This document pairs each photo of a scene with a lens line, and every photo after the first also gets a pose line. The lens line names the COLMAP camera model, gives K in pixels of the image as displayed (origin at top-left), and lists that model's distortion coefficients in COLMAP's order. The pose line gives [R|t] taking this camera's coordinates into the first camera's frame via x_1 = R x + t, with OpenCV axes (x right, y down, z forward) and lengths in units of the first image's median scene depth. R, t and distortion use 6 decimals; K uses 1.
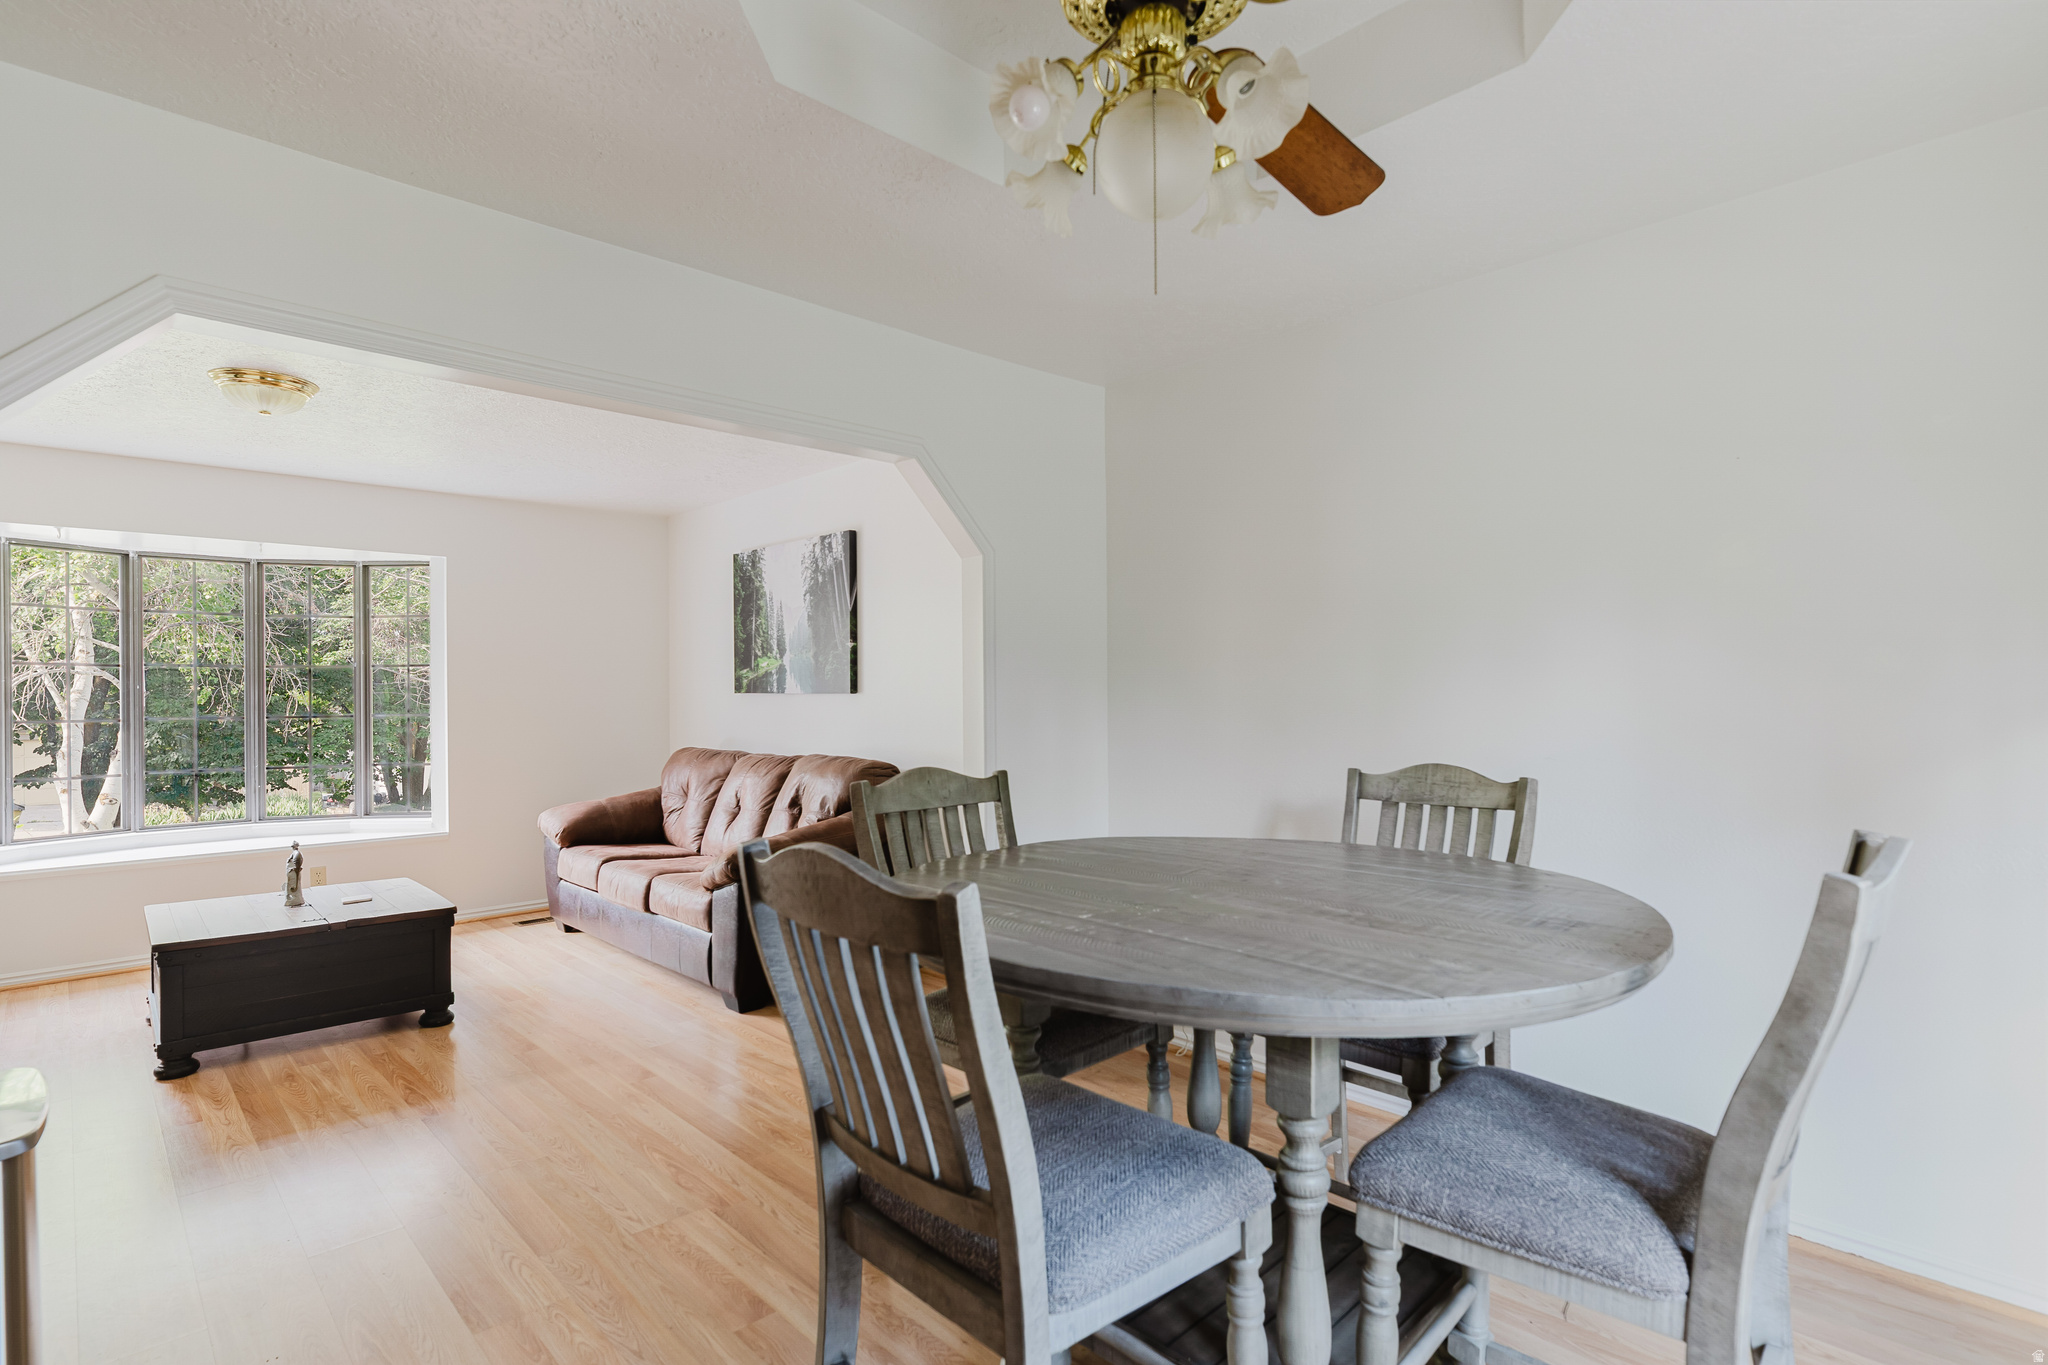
lens RADIAL K [[1006.7, 0, 1018.4], [0, 1006.7, 693.9], [0, 0, 1]] dist [-0.000123, -0.000061]
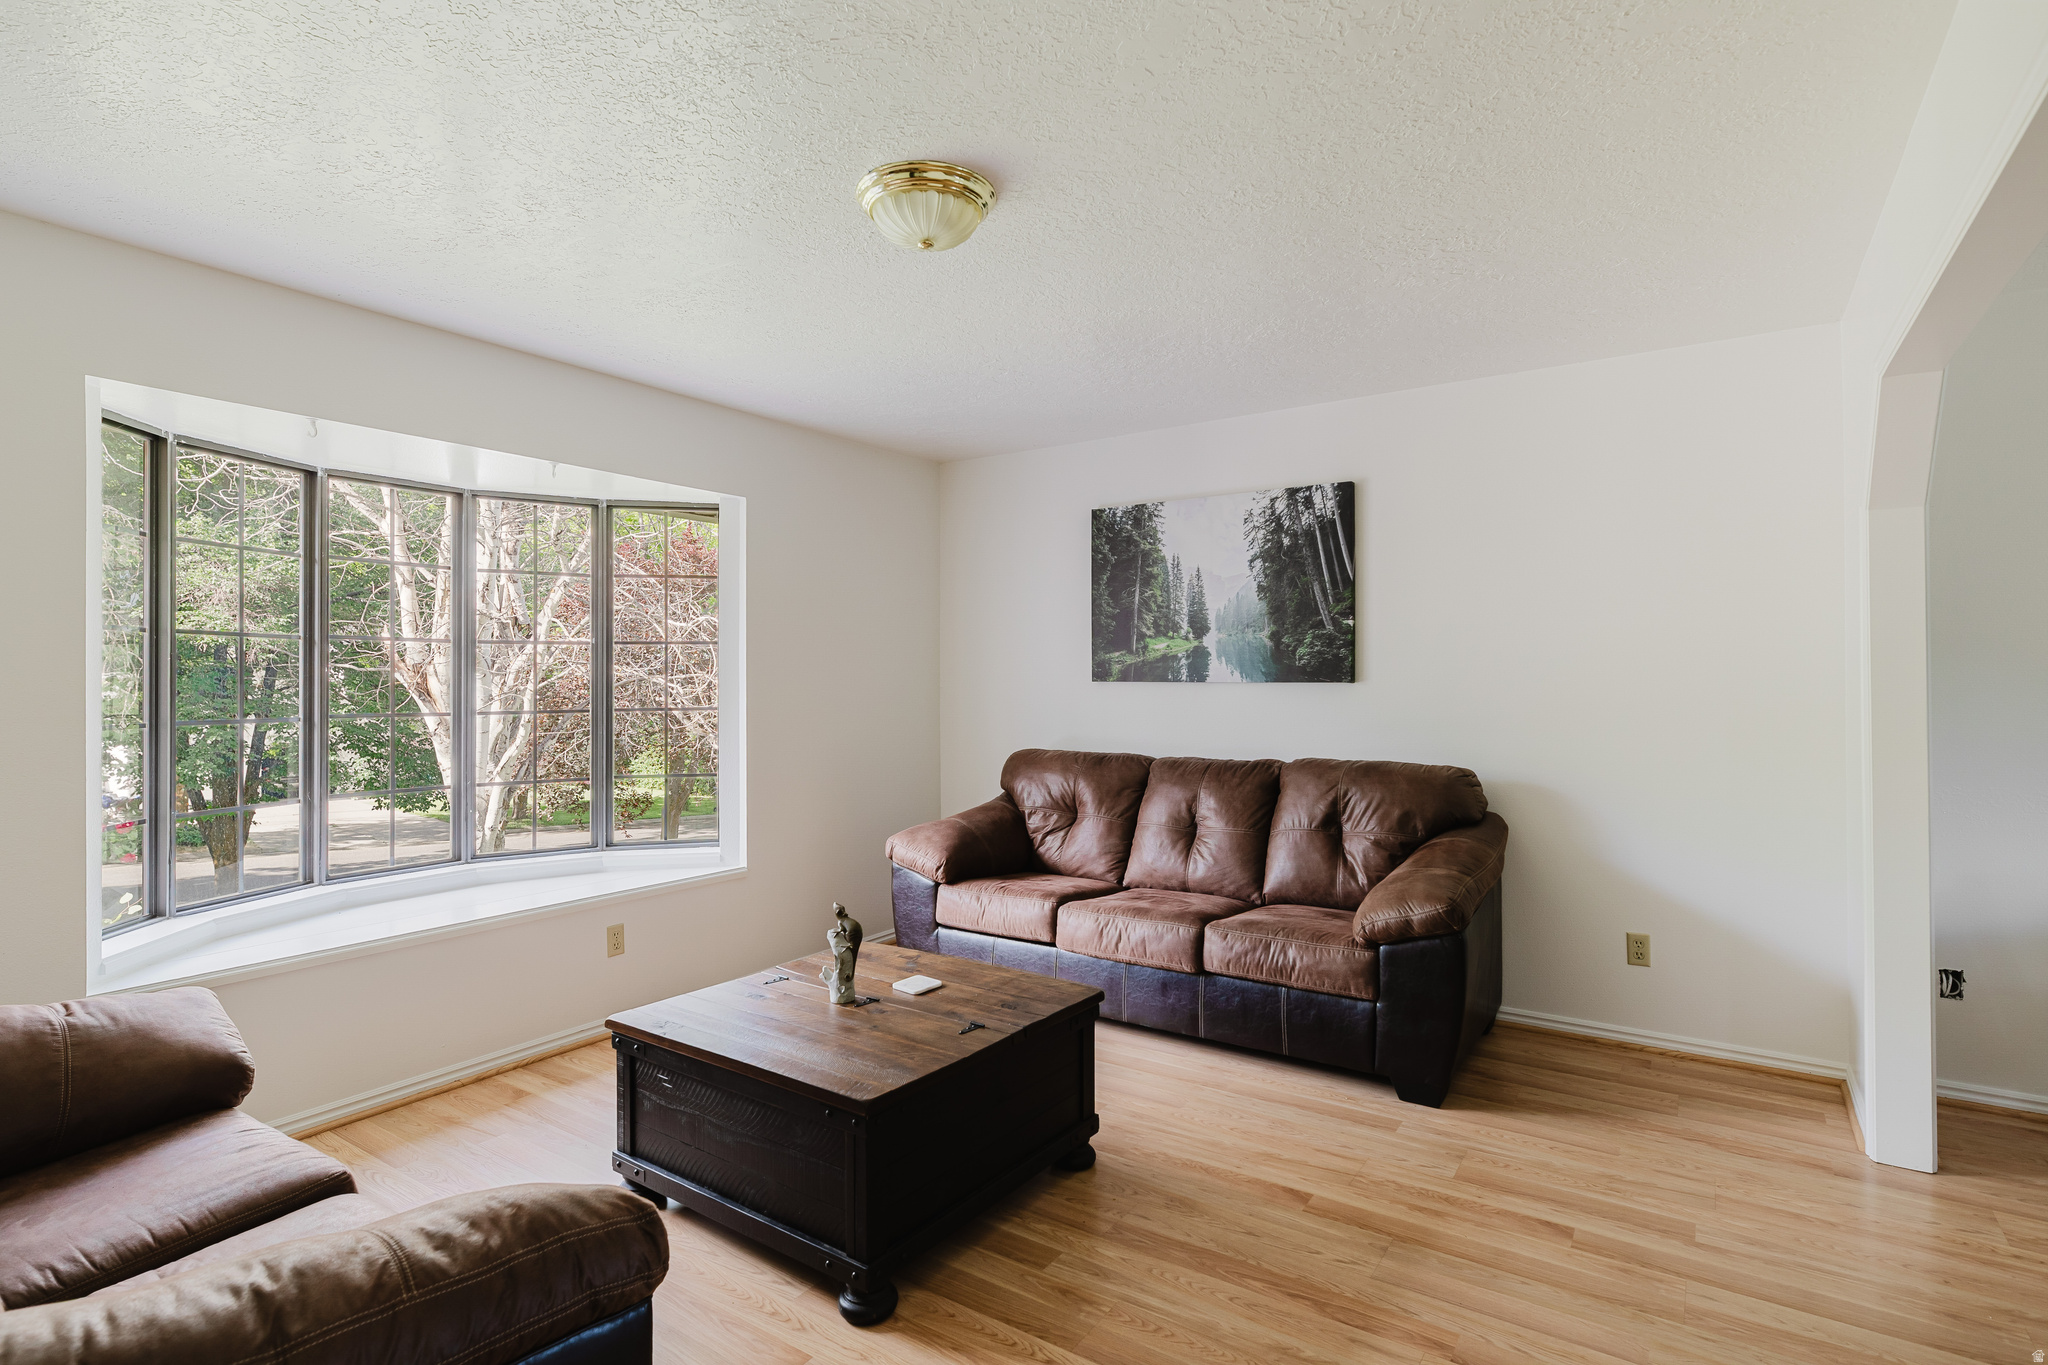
lens RADIAL K [[1005.9, 0, 1034.8], [0, 1005.9, 672.8], [0, 0, 1]] dist [0.001266, 0.000332]
pose [[0.978633, 0.005345, 0.205543, -0.524682], [-0.003351, 0.999944, -0.010049, 0.000620], [-0.205585, 0.009146, 0.978596, 0.233363]]
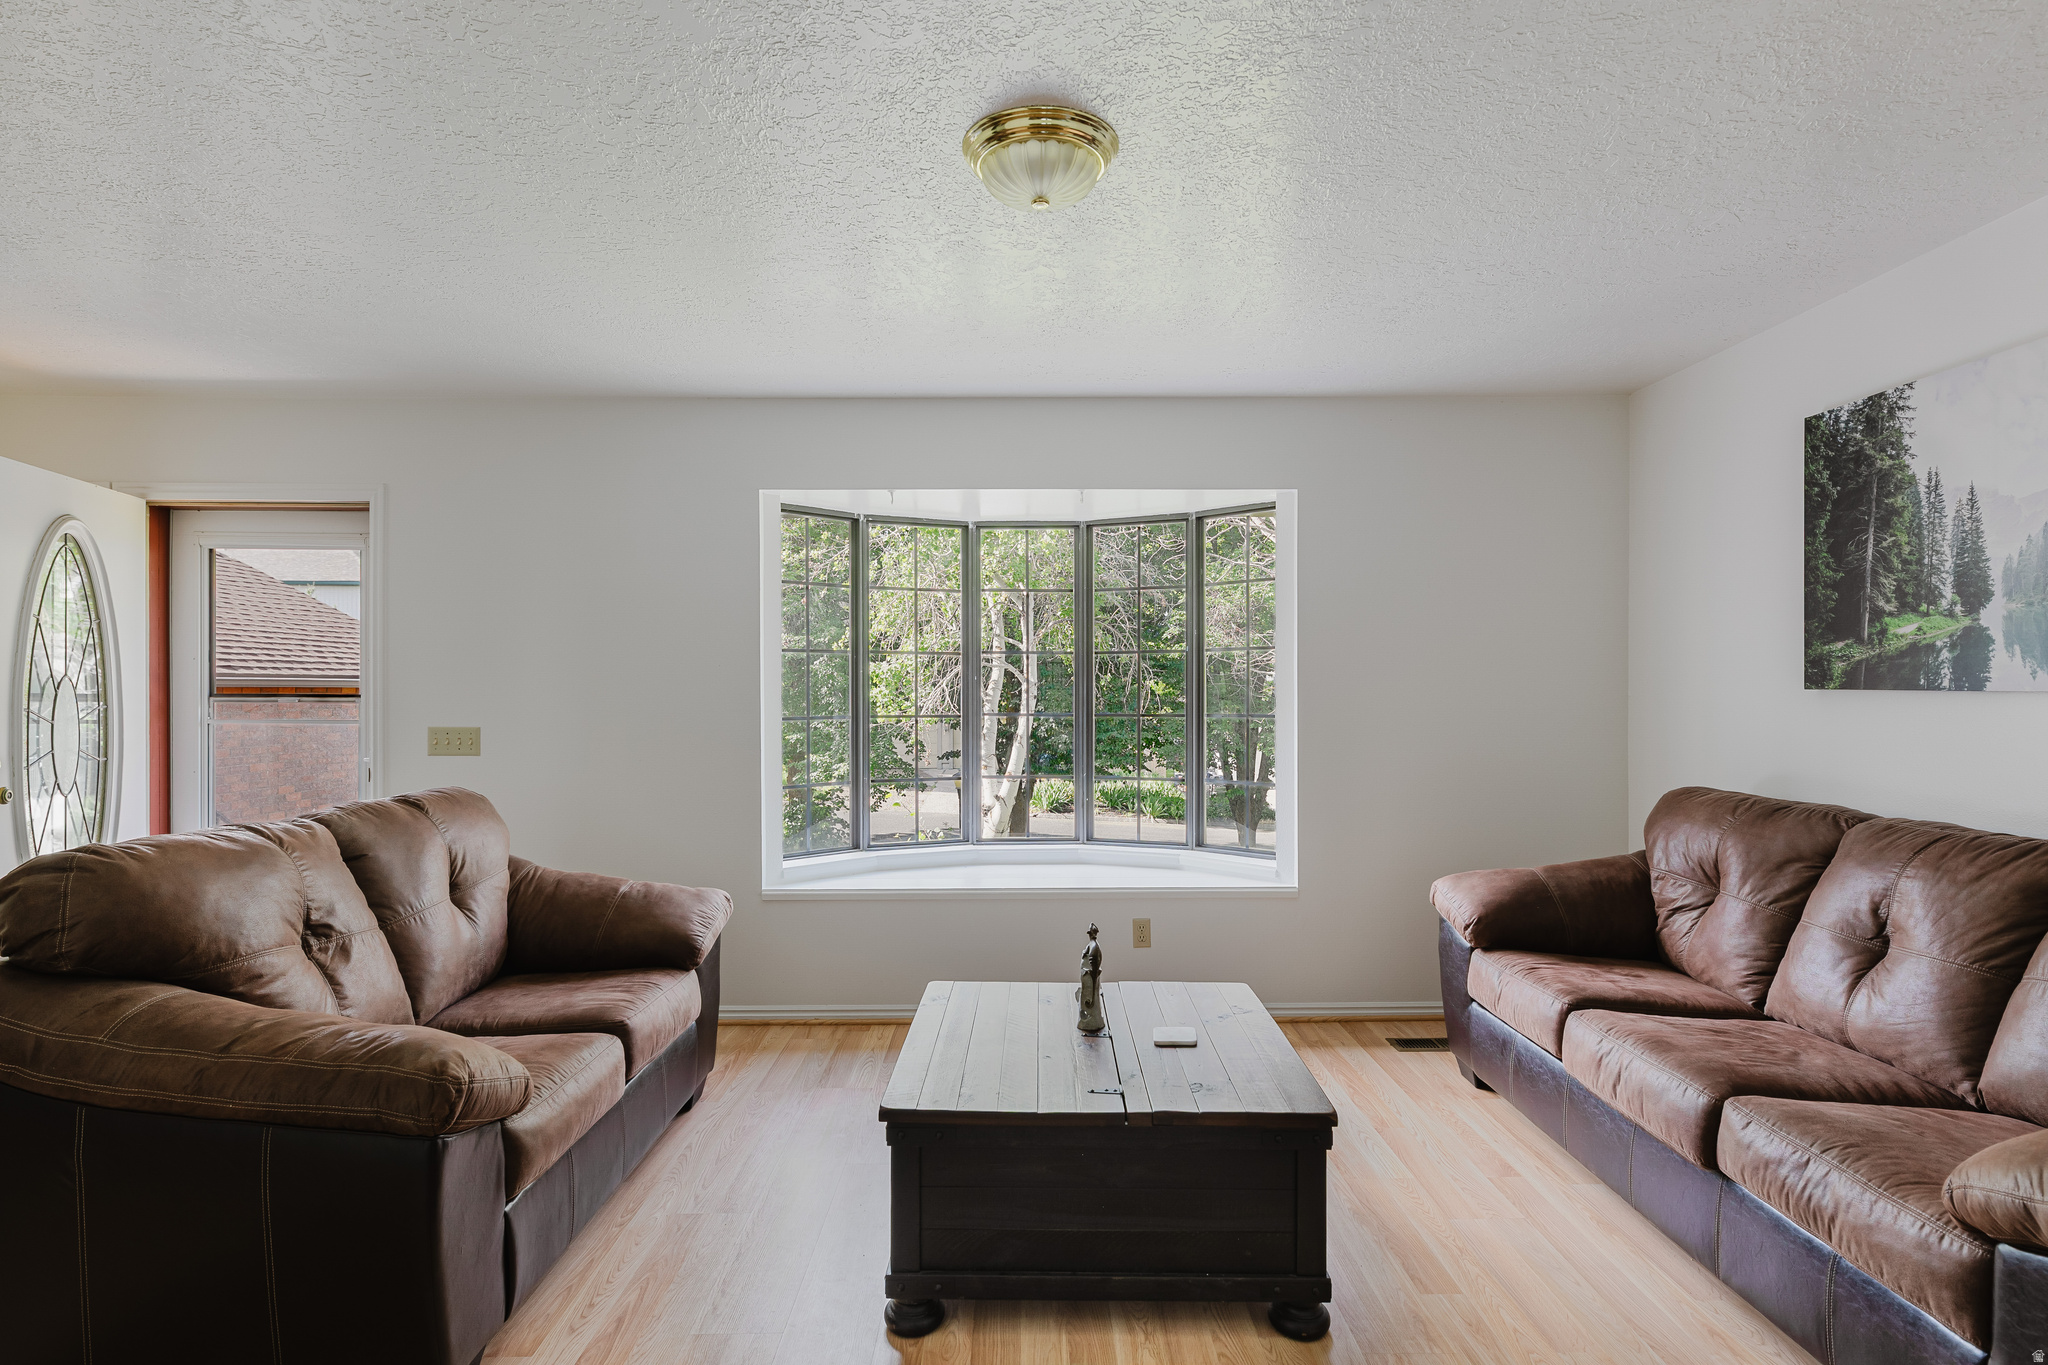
lens RADIAL K [[1030.2, 0, 1021.6], [0, 1030.2, 692.8], [0, 0, 1]] dist [0.002791, -0.000343]
pose [[0.728136, 0.009253, -0.685370, -0.225614], [-0.003751, 0.999948, 0.009516, -0.002315], [0.685423, -0.004358, 0.728132, 0.363169]]
